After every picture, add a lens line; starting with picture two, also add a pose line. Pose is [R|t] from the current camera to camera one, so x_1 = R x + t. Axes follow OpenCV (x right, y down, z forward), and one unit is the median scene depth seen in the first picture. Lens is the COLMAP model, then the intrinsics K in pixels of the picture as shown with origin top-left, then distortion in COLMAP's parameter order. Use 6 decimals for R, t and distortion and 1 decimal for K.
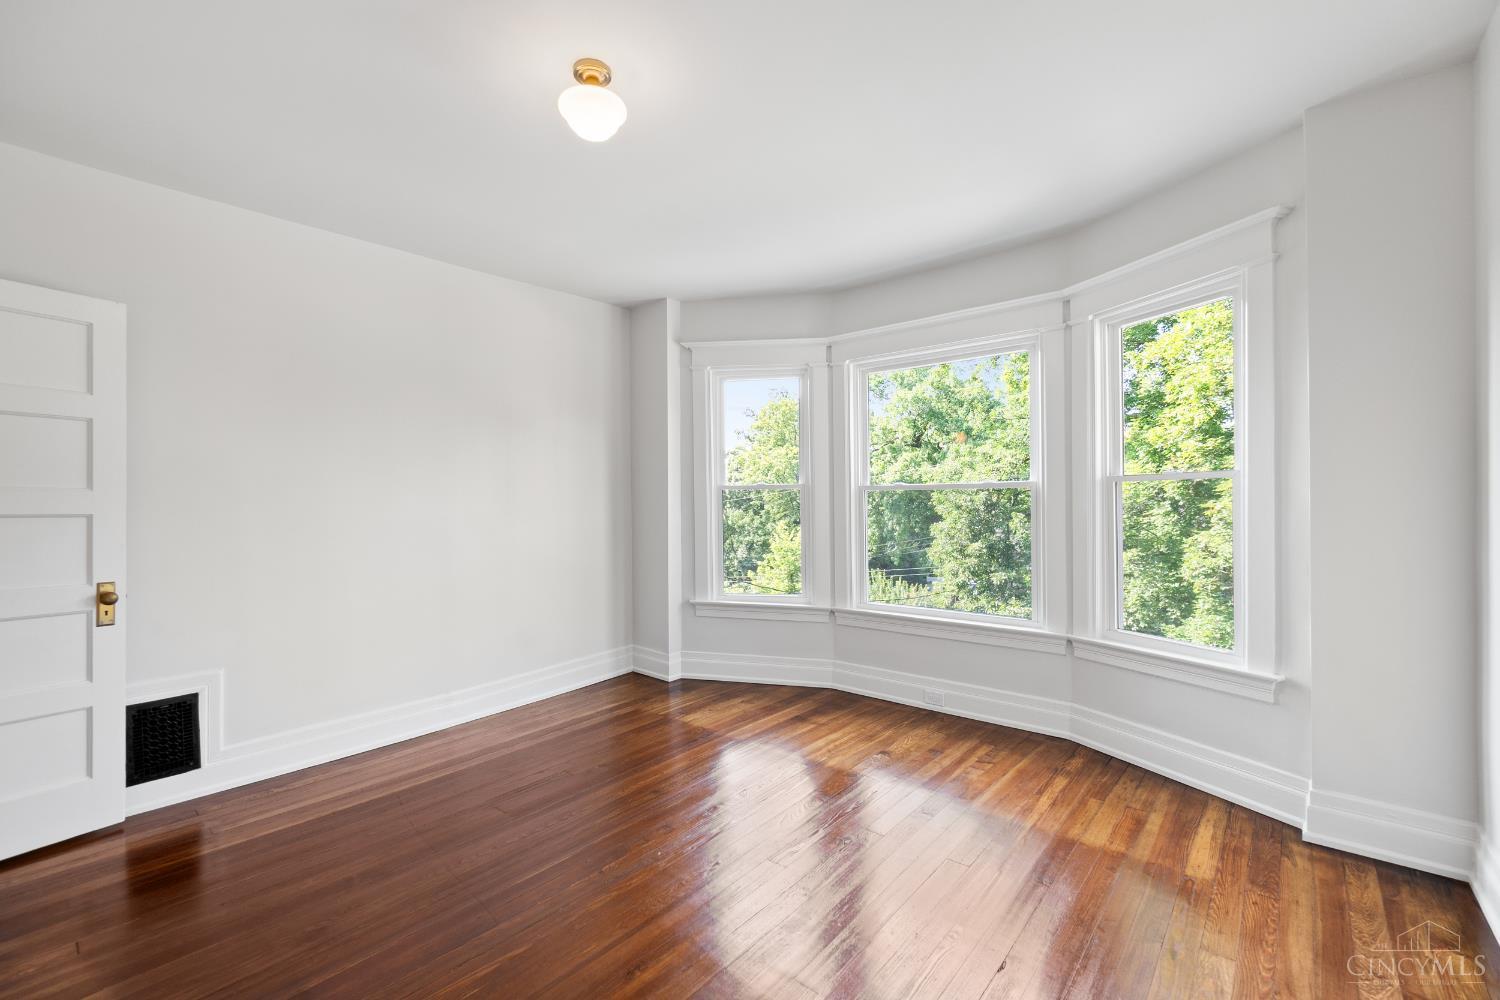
lens RADIAL K [[642.5, 0, 745.5], [0, 642.5, 499.5], [0, 0, 1]] dist [-0.004335, 0.000051]
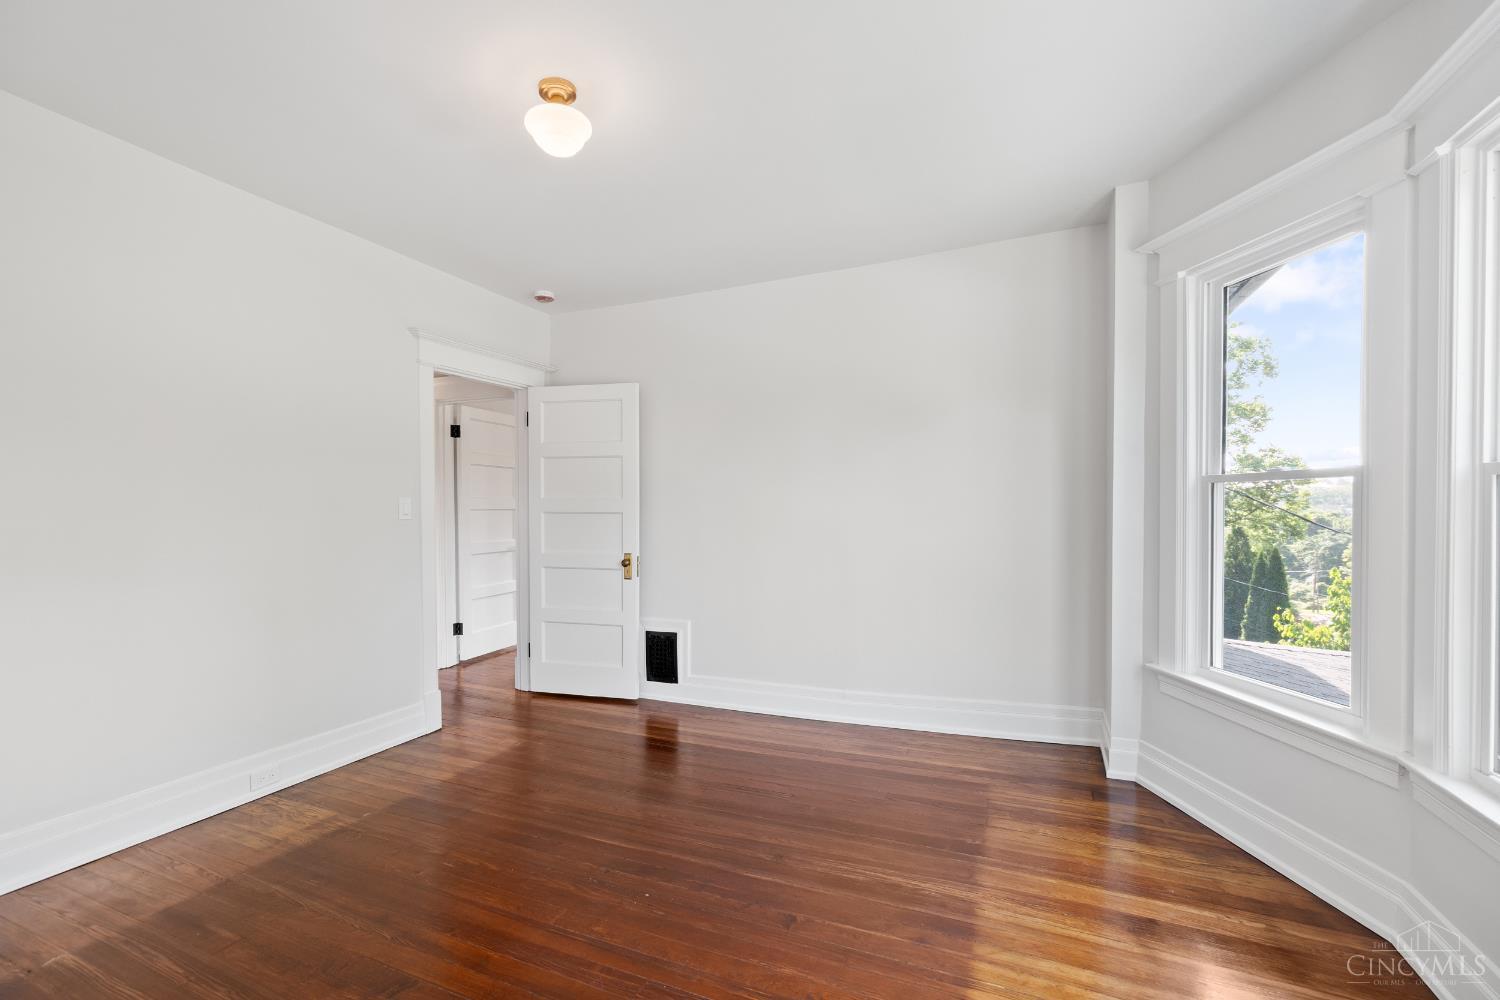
lens RADIAL K [[648.0, 0, 743.1], [0, 648.0, 521.0], [0, 0, 1]] dist [0.000494, 0.000313]
pose [[0.293173, 0.028718, -0.955628, 0.503688], [0.008632, 0.999429, 0.032683, -0.005848], [0.956020, -0.017830, 0.292758, 0.570173]]
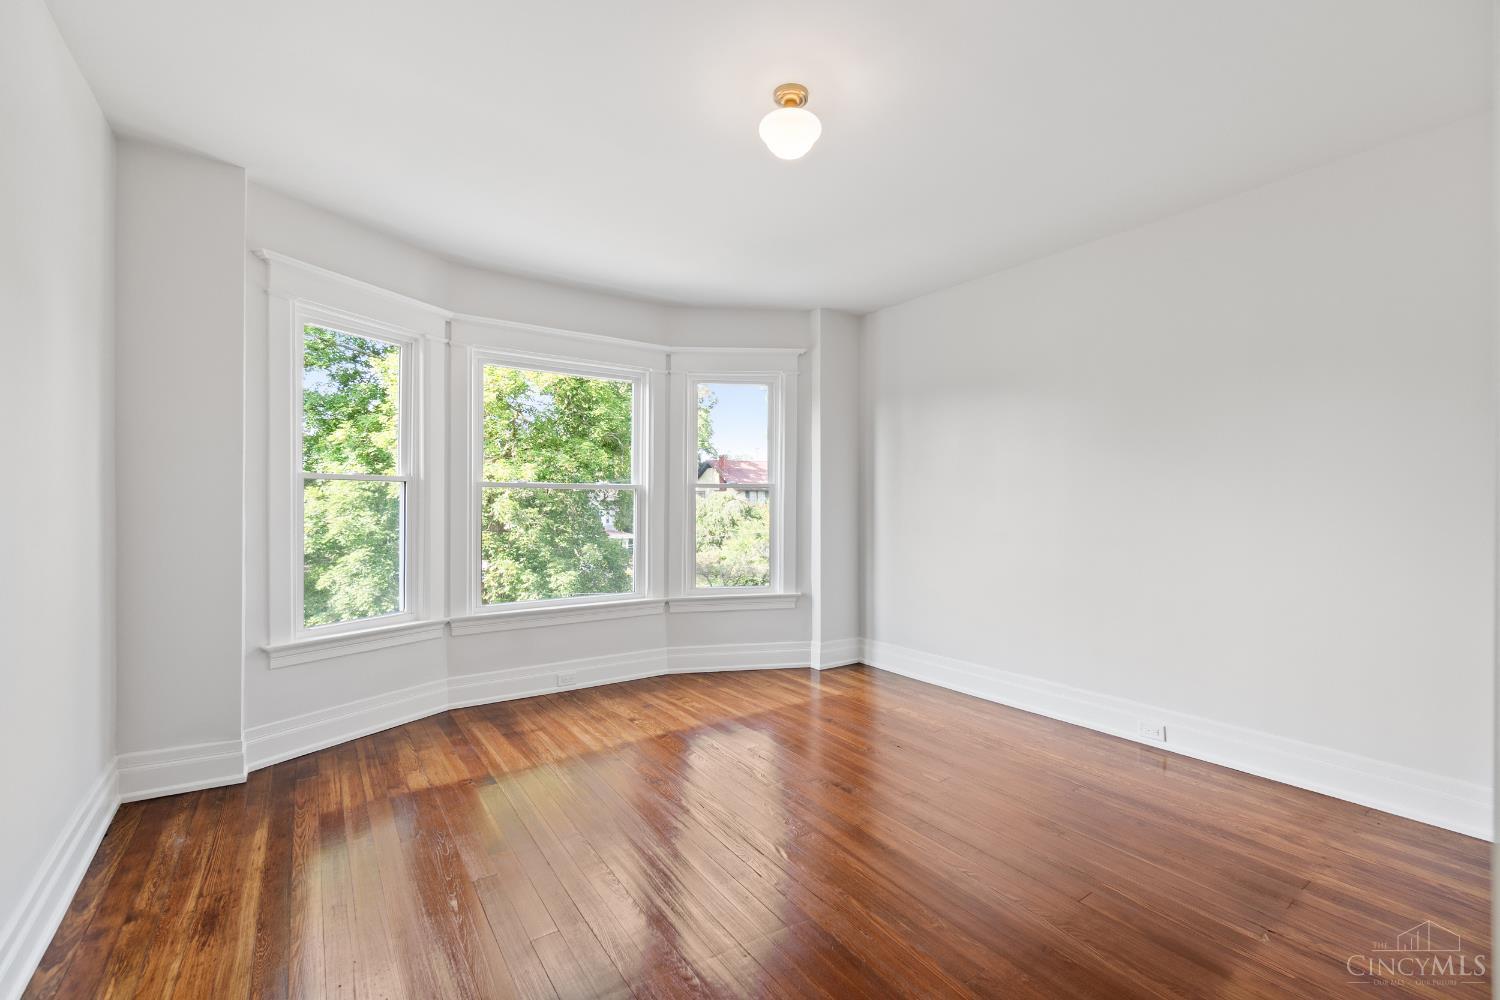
lens RADIAL K [[642.5, 0, 745.5], [0, 642.5, 499.5], [0, 0, 1]] dist [-0.004335, 0.000051]
pose [[0.264672, 0.011241, 0.964273, -0.750310], [-0.007883, 0.999924, -0.009492, 0.012072], [-0.964306, -0.005089, 0.264741, 0.458188]]
